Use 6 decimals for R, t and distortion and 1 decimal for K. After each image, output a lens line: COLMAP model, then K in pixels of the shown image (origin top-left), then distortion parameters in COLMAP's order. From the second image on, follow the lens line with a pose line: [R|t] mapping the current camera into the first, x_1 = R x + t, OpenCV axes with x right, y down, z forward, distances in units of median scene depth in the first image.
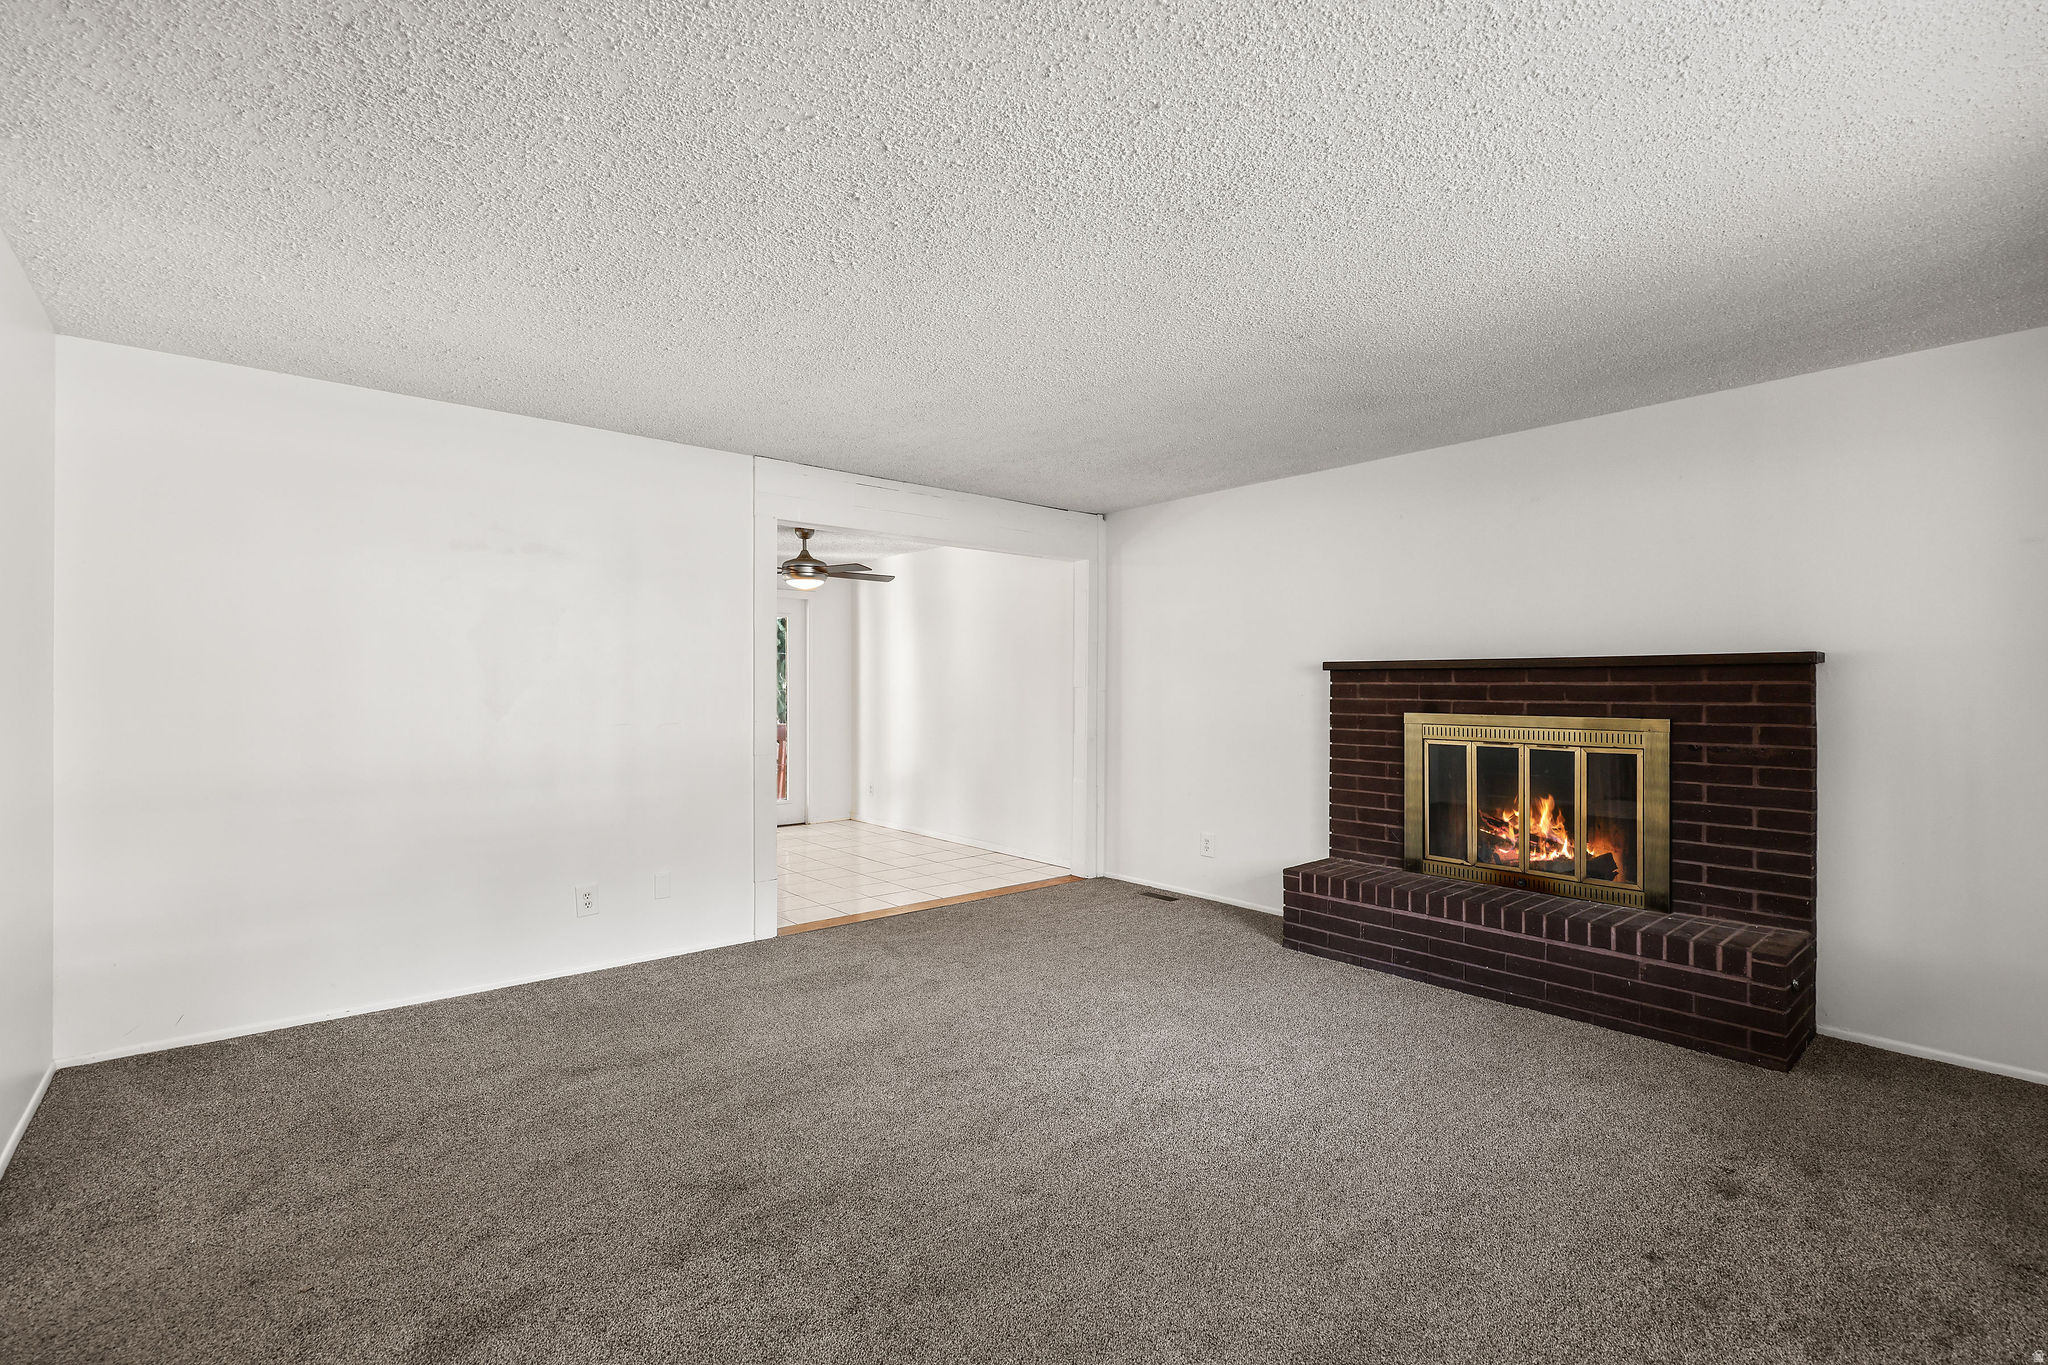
lens RADIAL K [[913.7, 0, 1014.1], [0, 913.7, 684.8], [0, 0, 1]] dist [0.005331, 0.000774]
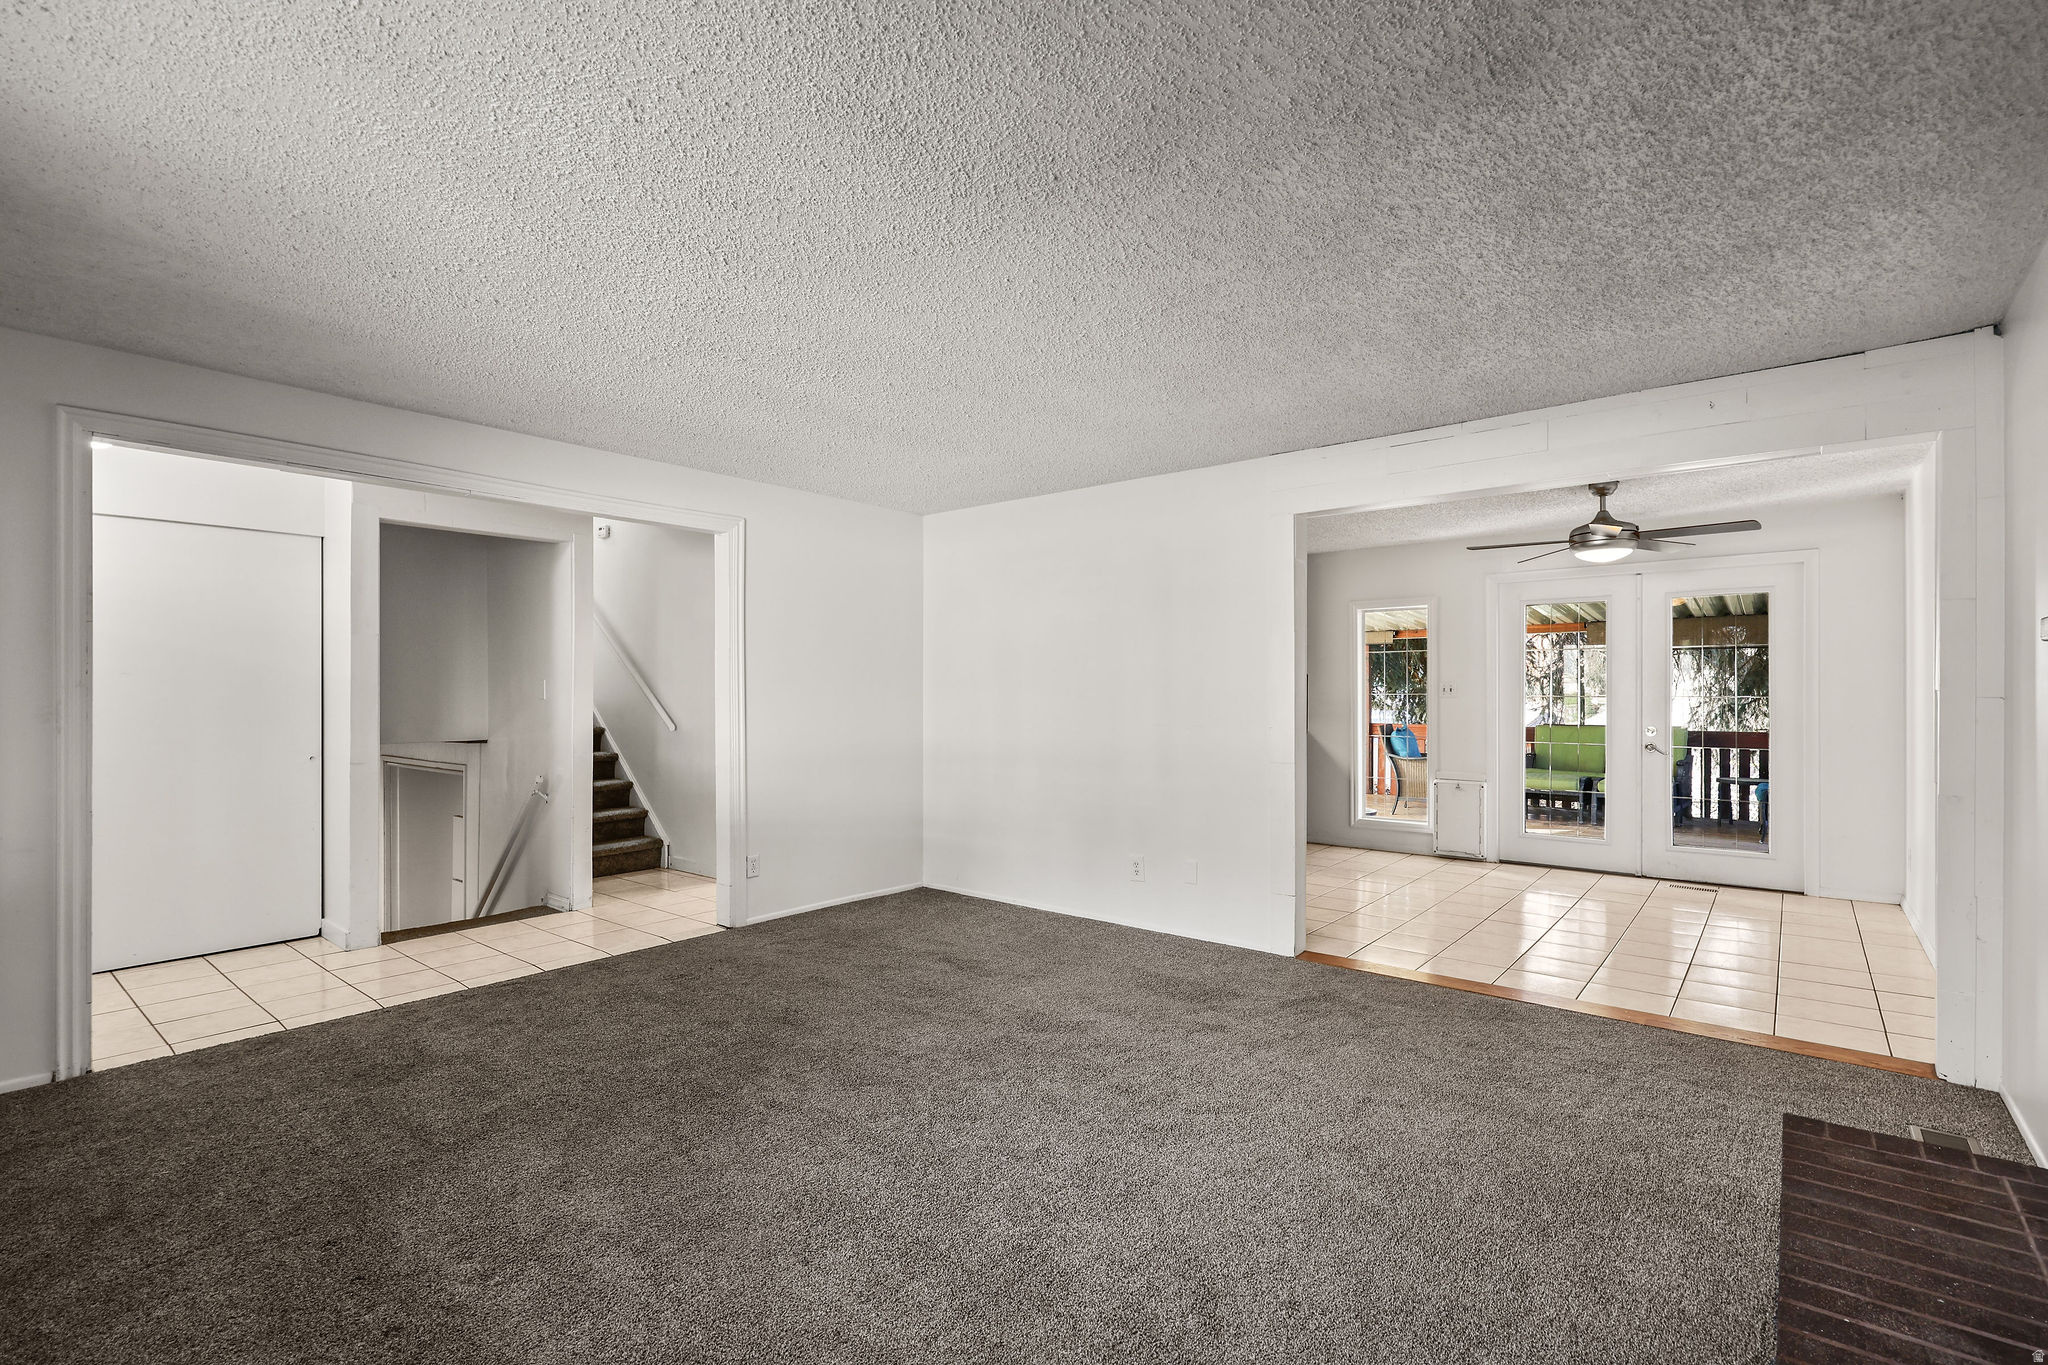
lens RADIAL K [[941.5, 0, 1010.4], [0, 941.5, 689.8], [0, 0, 1]] dist [0.004569, 0.000134]
pose [[0.165633, -0.006109, -0.986168, 0.722846], [0.004876, 0.999974, -0.005375, 0.003717], [0.986175, -0.003919, 0.165659, 0.611200]]
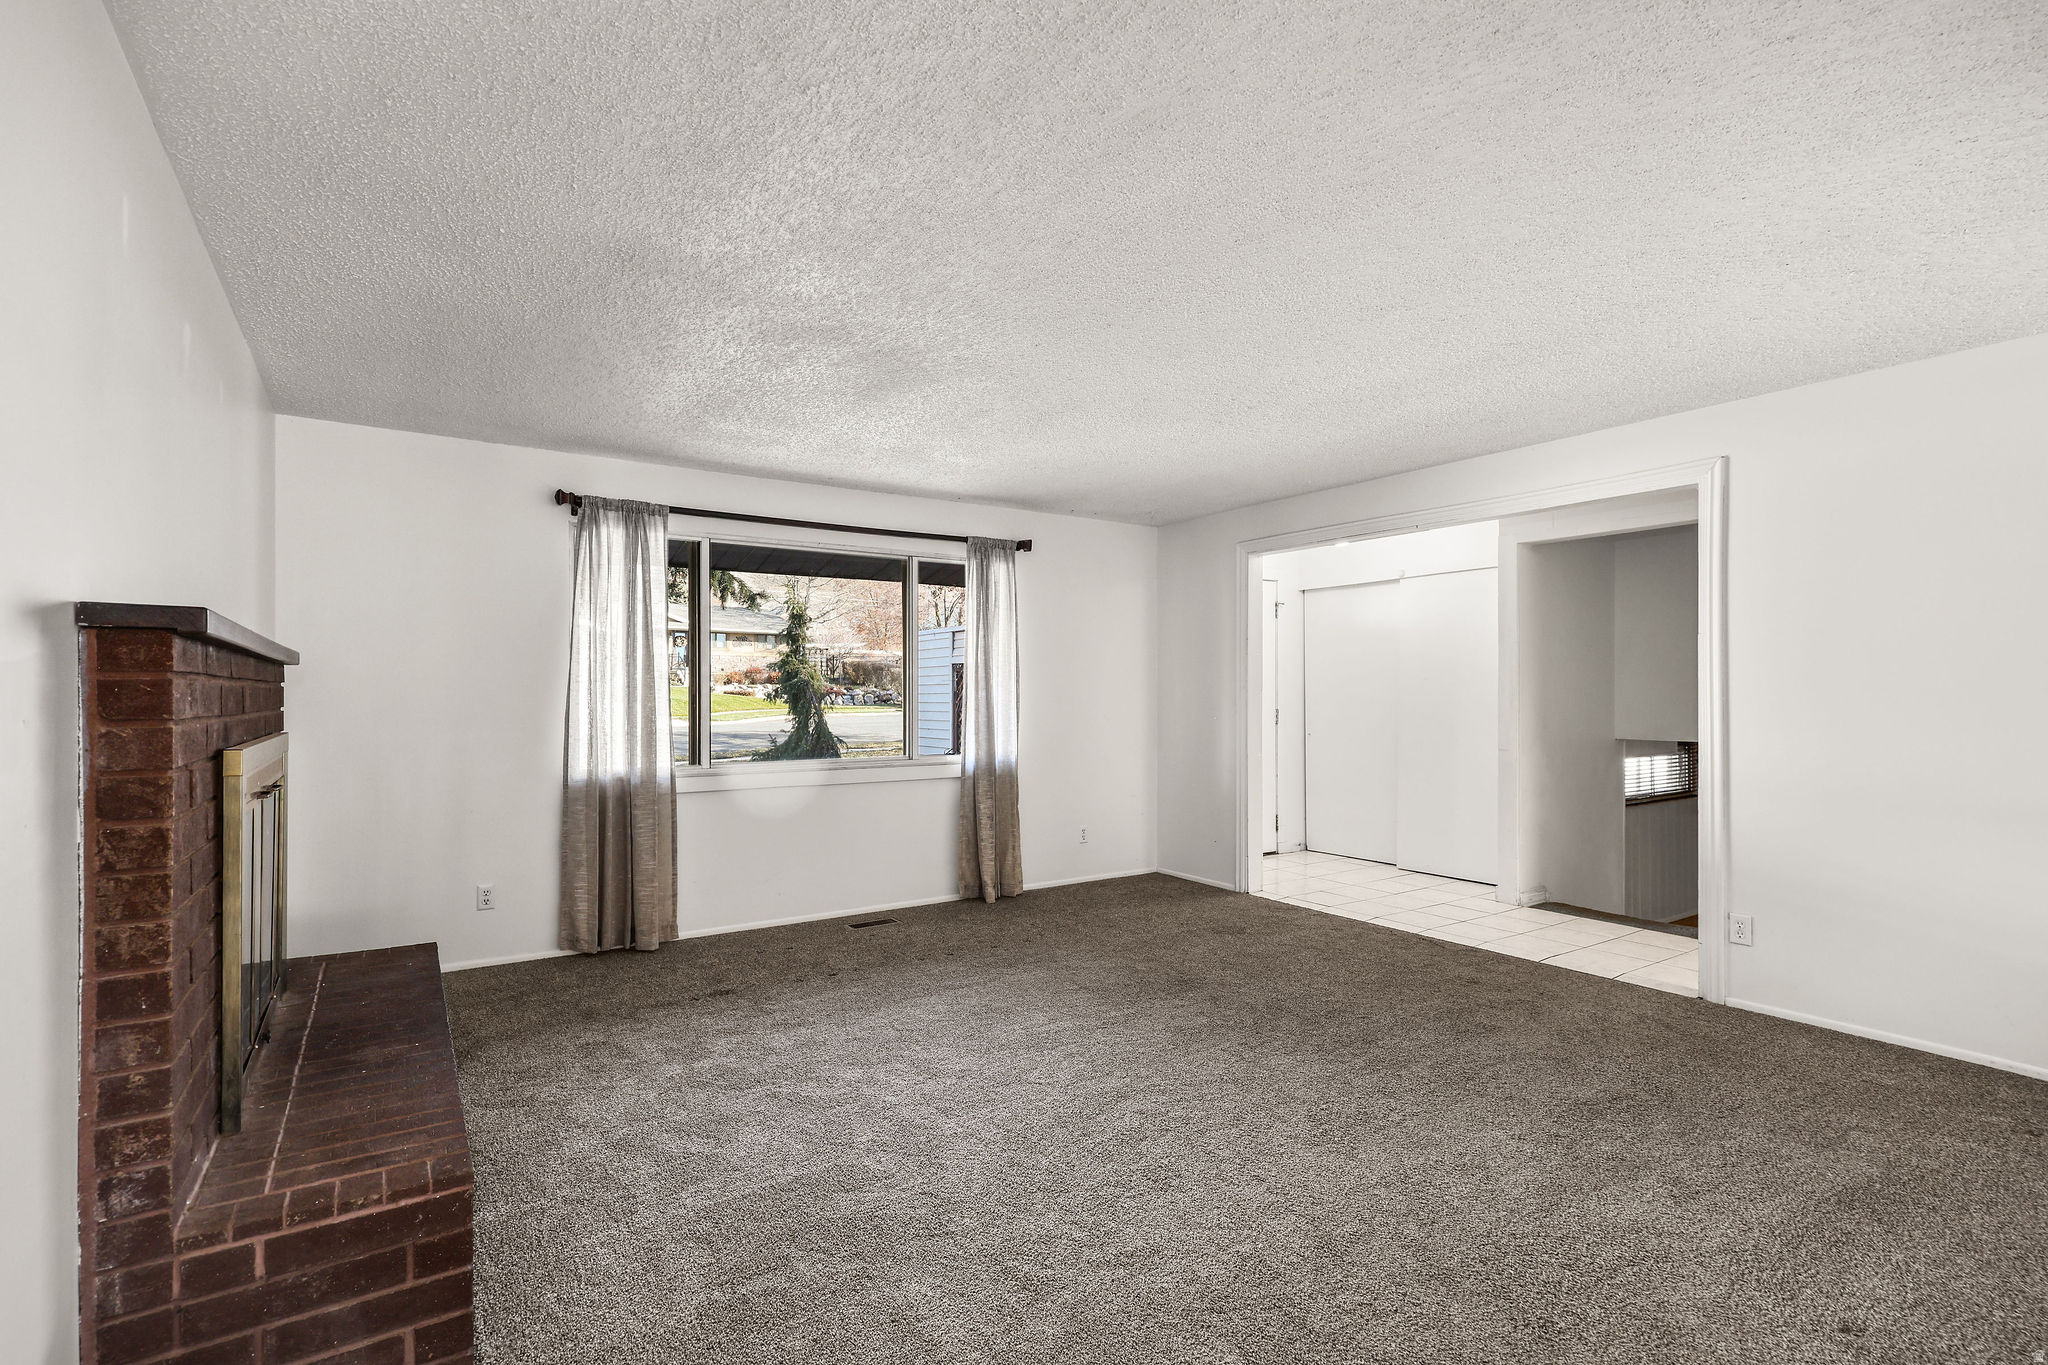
lens RADIAL K [[941.5, 0, 1019.6], [0, 941.5, 686.8], [0, 0, 1]] dist [0.004569, 0.000134]
pose [[-0.992781, -0.001828, 0.119926, 0.024139], [-0.003073, 0.999943, -0.010195, 0.005645], [-0.119900, -0.010489, -0.992731, 1.464782]]
